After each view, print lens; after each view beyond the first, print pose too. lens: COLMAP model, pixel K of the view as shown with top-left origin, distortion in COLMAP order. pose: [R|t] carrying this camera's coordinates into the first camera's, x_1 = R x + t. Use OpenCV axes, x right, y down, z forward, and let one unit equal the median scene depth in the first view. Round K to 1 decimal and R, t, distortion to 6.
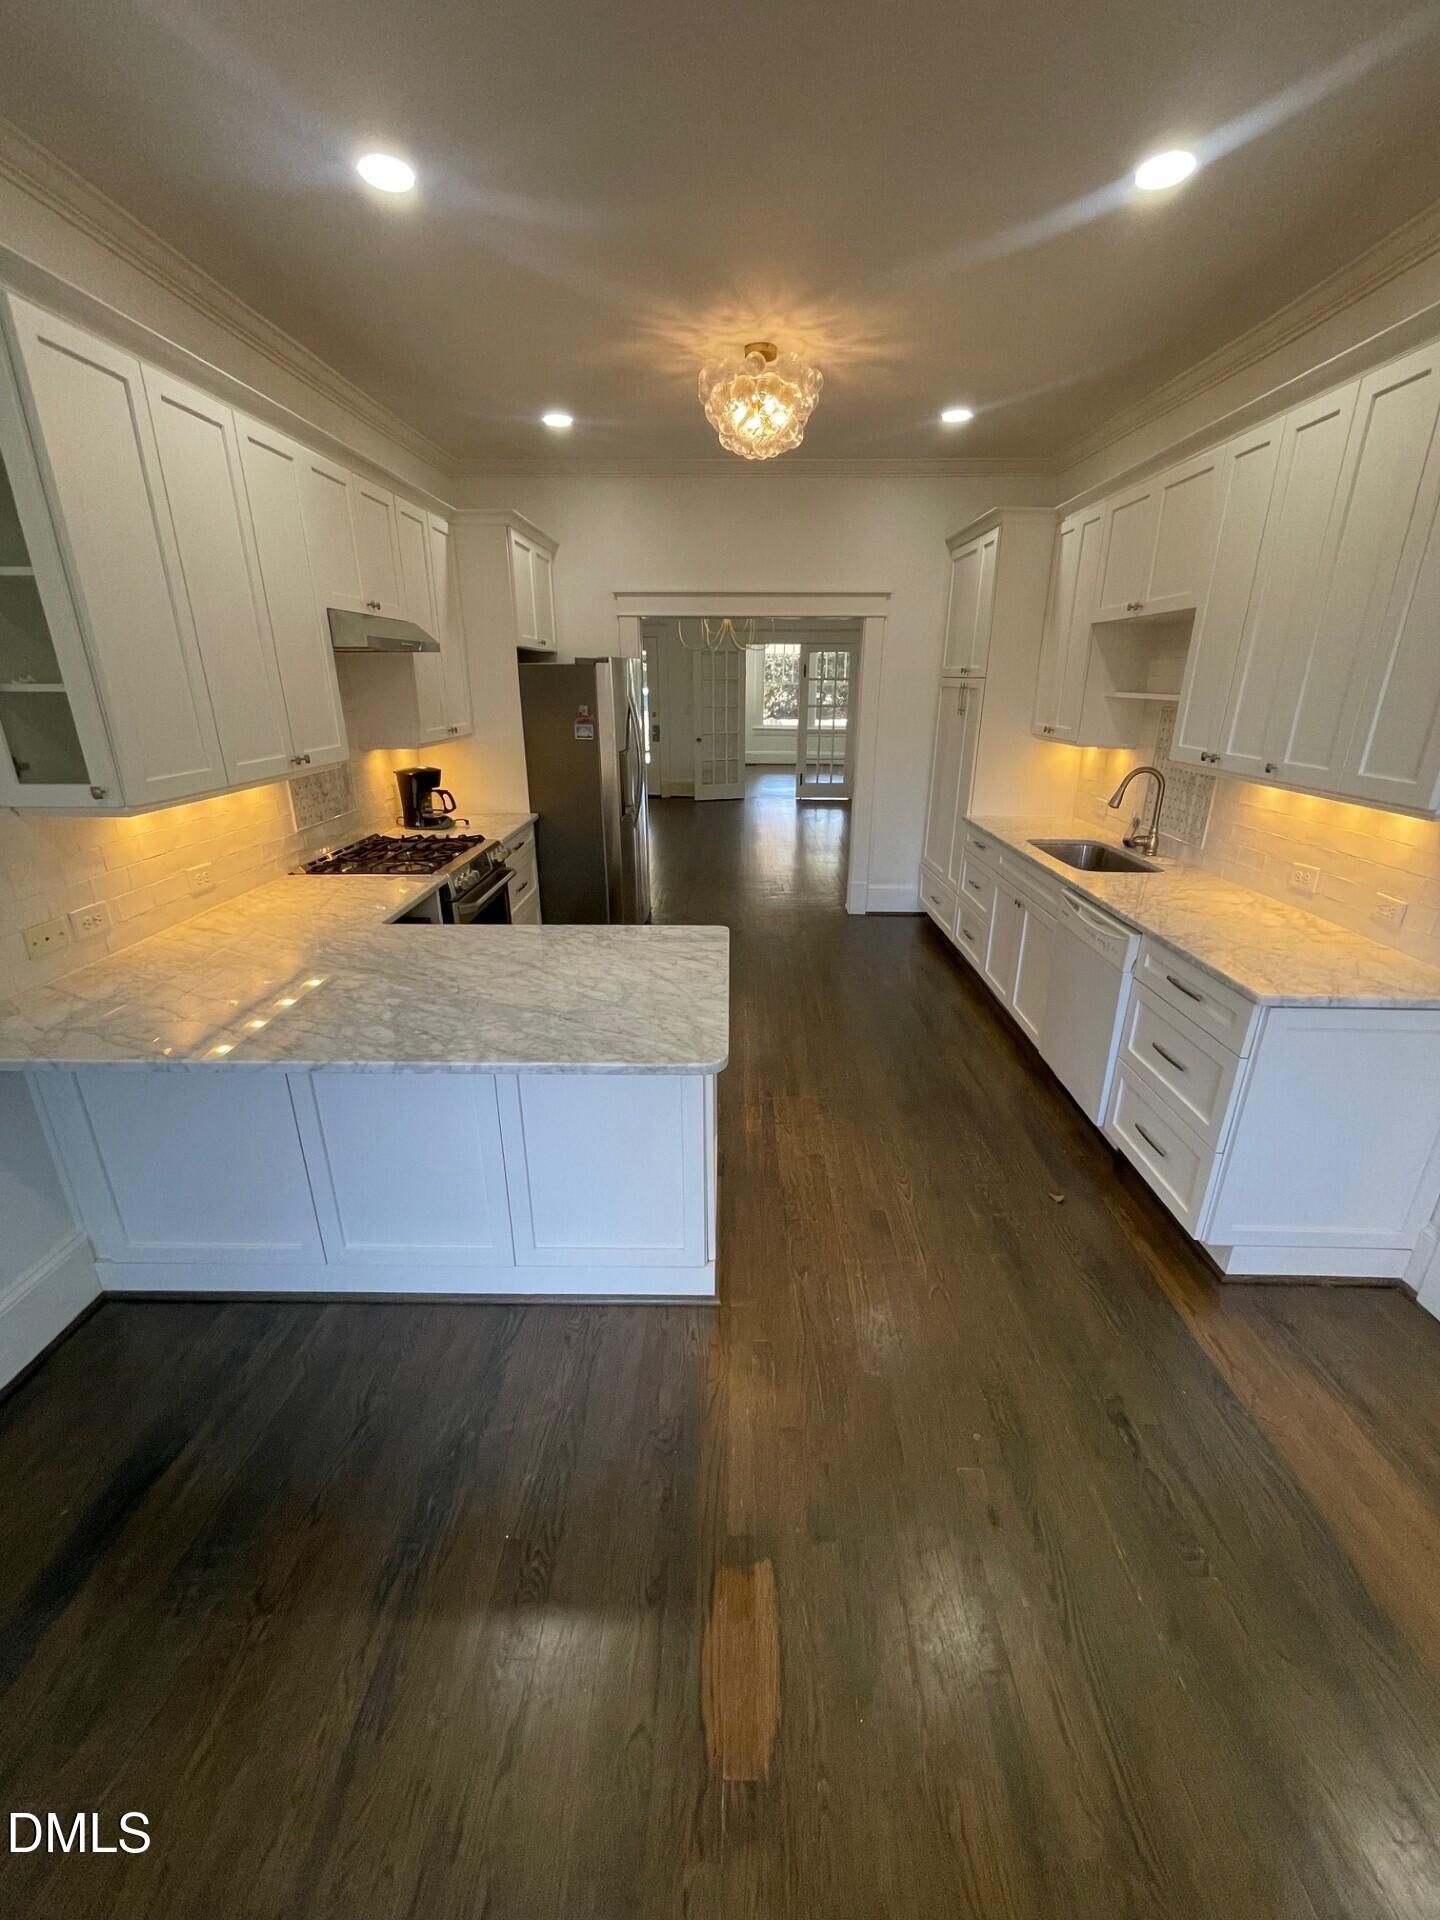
lens RADIAL K [[777.8, 0, 726.6], [0, 777.8, 962.5], [0, 0, 1]] dist [-0.000079, 0.000012]
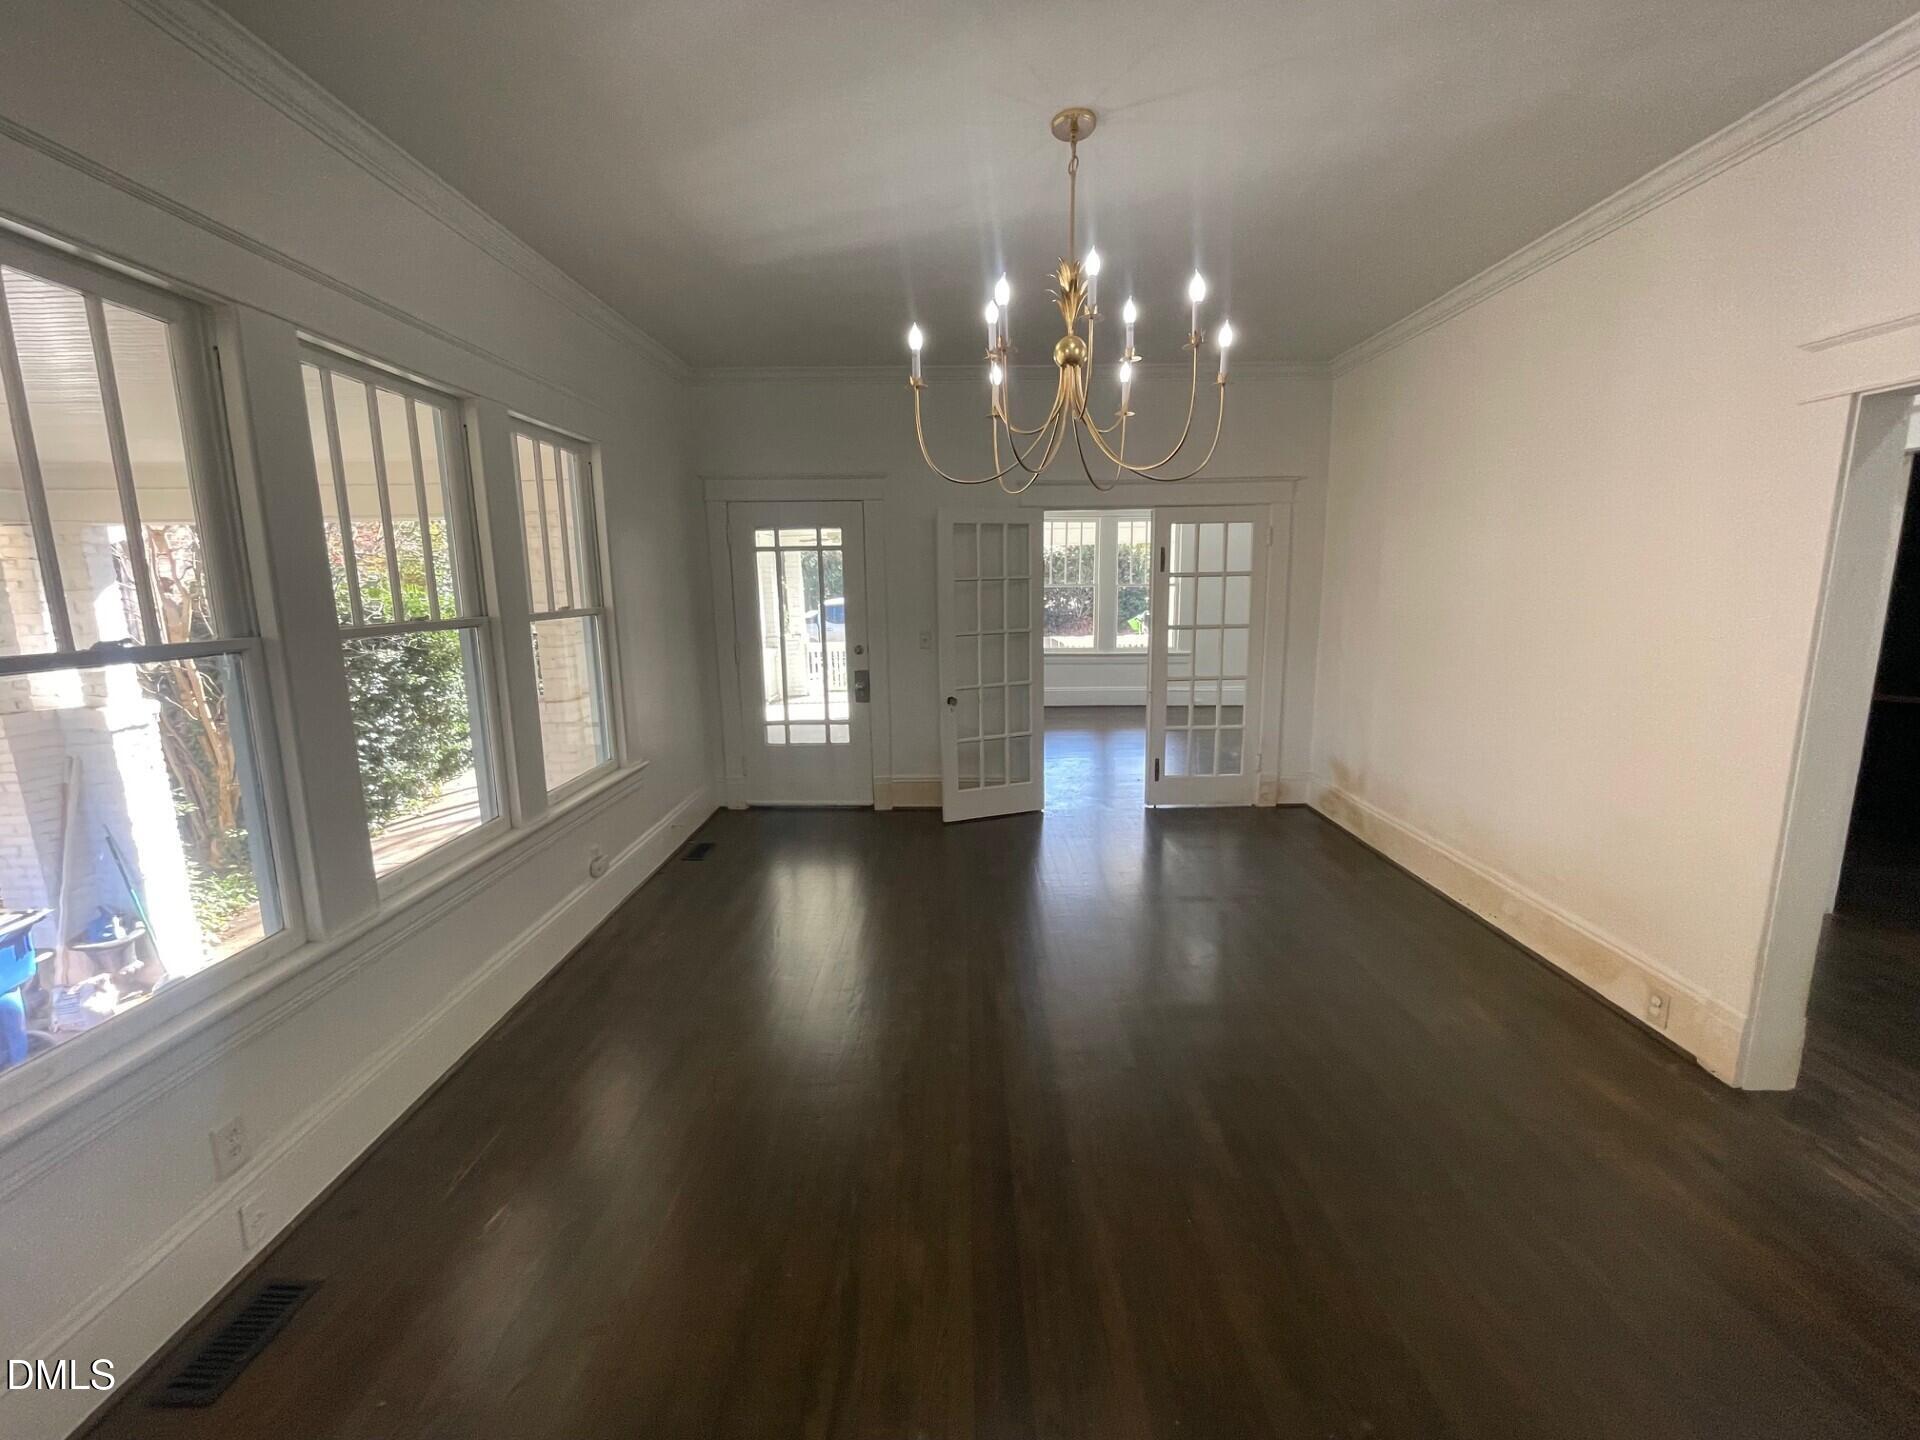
lens RADIAL K [[777.8, 0, 952.5], [0, 777.8, 716.3], [0, 0, 1]] dist [-0.000079, 0.000012]
pose [[0.999704, -0.007343, -0.023181, -0.023240], [0.002998, 0.983259, -0.182187, -0.180902], [0.024131, 0.182064, 0.982991, 0.511454]]
